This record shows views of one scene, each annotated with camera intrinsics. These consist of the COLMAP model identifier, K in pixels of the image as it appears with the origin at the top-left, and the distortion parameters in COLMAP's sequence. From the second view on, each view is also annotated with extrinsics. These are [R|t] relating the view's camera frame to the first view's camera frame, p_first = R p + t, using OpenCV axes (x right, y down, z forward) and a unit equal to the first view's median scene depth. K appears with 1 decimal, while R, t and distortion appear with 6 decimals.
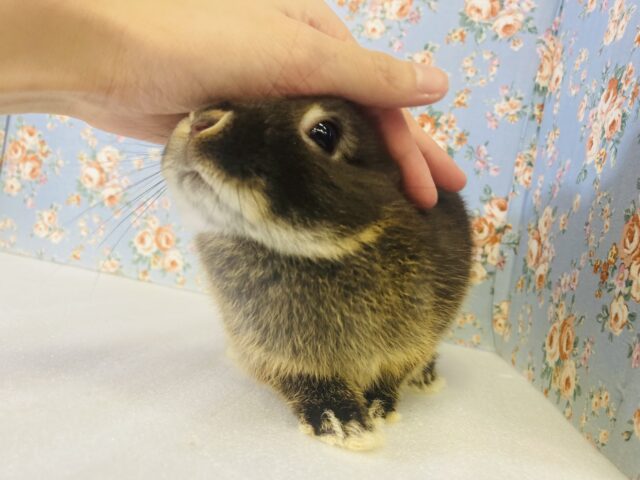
lens RADIAL K [[535.9, 0, 320.0], [0, 535.9, 240.0], [0, 0, 1]] dist [-0.117275, 0.166531]
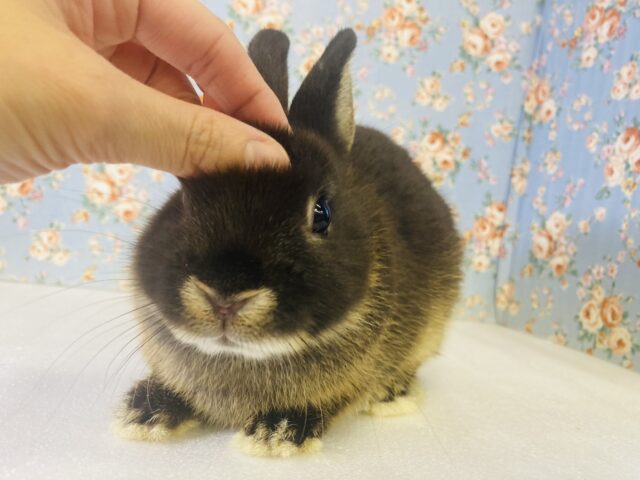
lens RADIAL K [[535.9, 0, 320.0], [0, 535.9, 240.0], [0, 0, 1]] dist [-0.117275, 0.166531]
pose [[0.928832, -0.072198, 0.363398, -0.514026], [0.049715, 0.996247, 0.070858, -0.099220], [-0.367150, -0.047749, 0.928935, -0.014988]]
